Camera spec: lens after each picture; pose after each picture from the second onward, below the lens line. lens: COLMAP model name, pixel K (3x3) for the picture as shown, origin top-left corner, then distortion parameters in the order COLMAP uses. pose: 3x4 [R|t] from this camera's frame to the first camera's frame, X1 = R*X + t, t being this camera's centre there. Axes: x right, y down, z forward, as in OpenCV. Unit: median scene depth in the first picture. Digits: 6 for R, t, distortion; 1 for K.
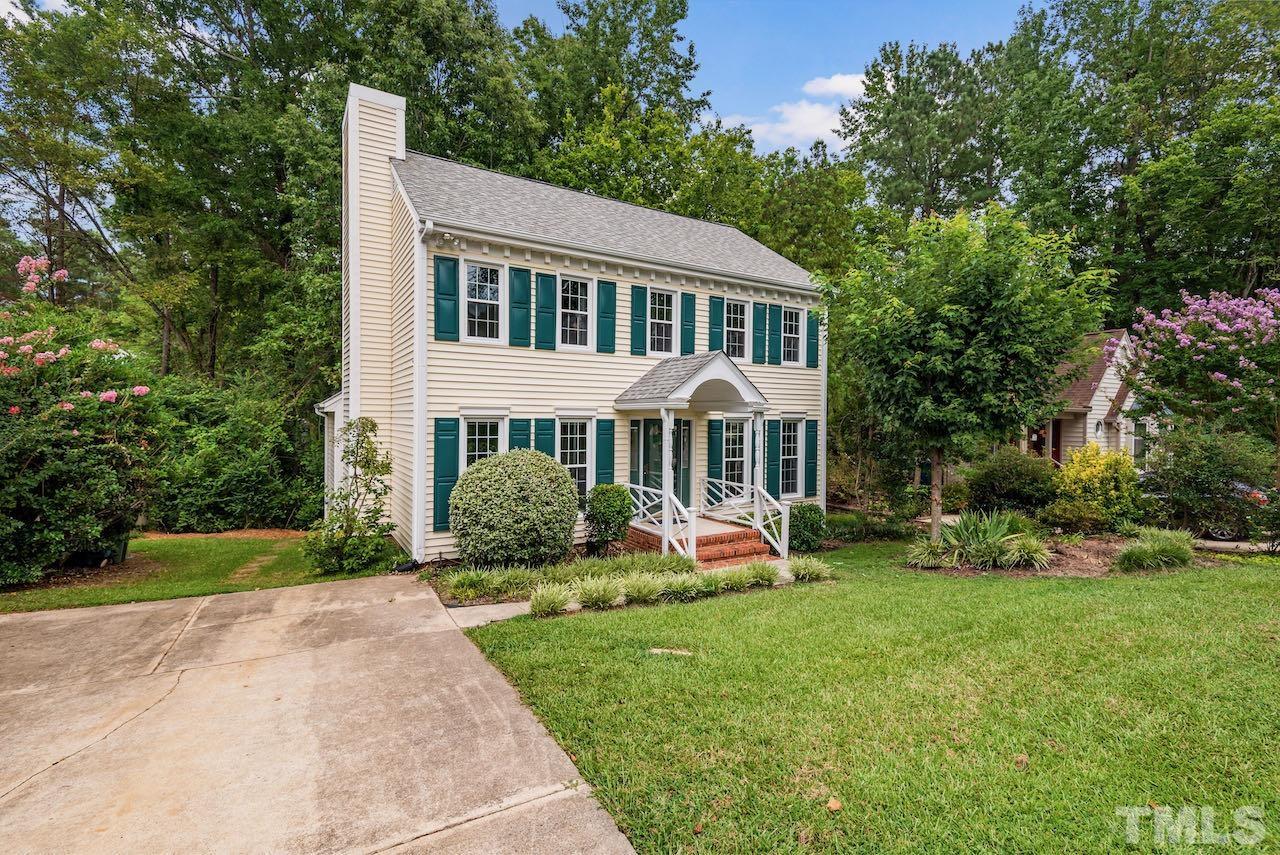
lens RADIAL K [[578.7, 0, 639.2], [0, 578.7, 416.5], [0, 0, 1]] dist [0.028936, -0.017632]
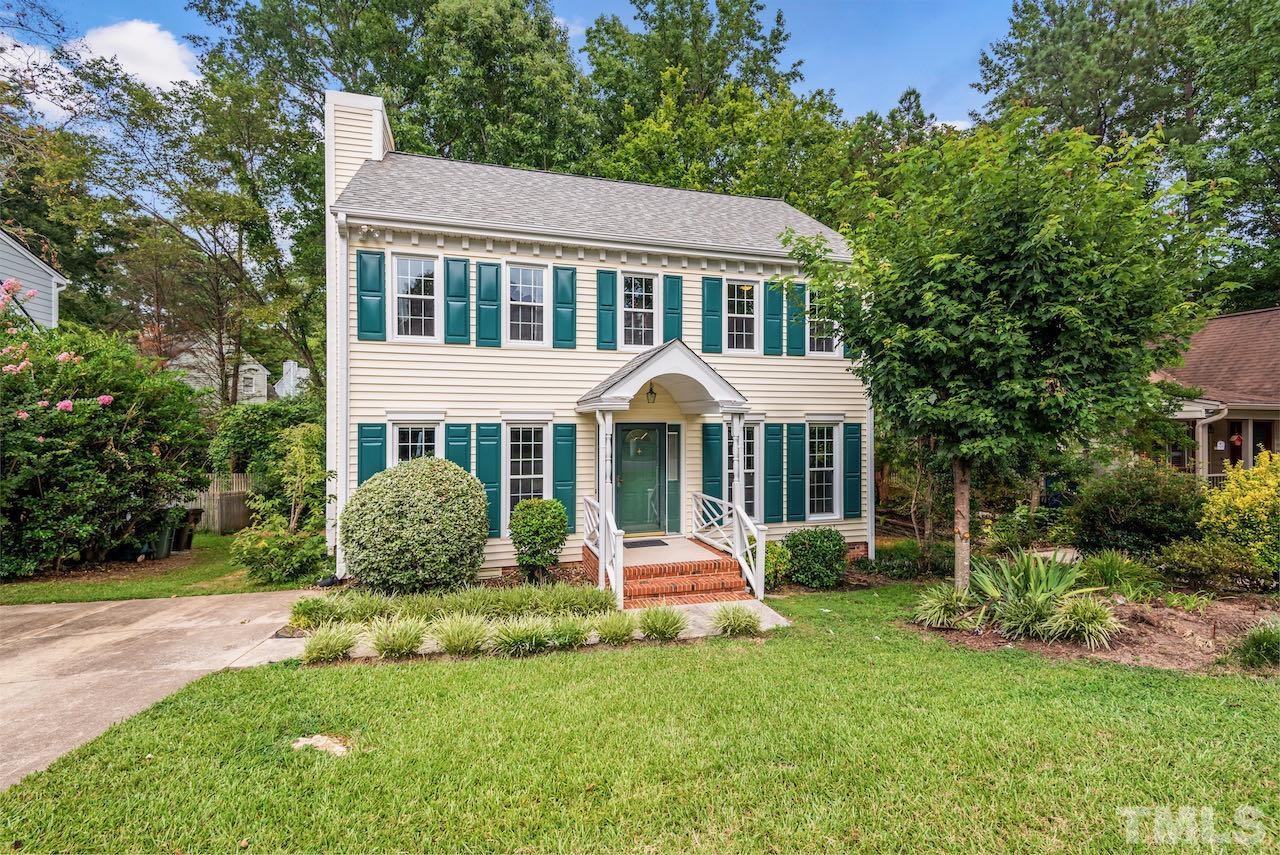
lens RADIAL K [[578.7, 0, 639.2], [0, 578.7, 416.5], [0, 0, 1]] dist [0.028936, -0.017632]
pose [[0.965645, -0.011223, -0.259622, 0.281892], [0.007933, 0.999874, -0.013714, 0.006854], [0.259744, 0.011183, 0.965613, 0.182365]]
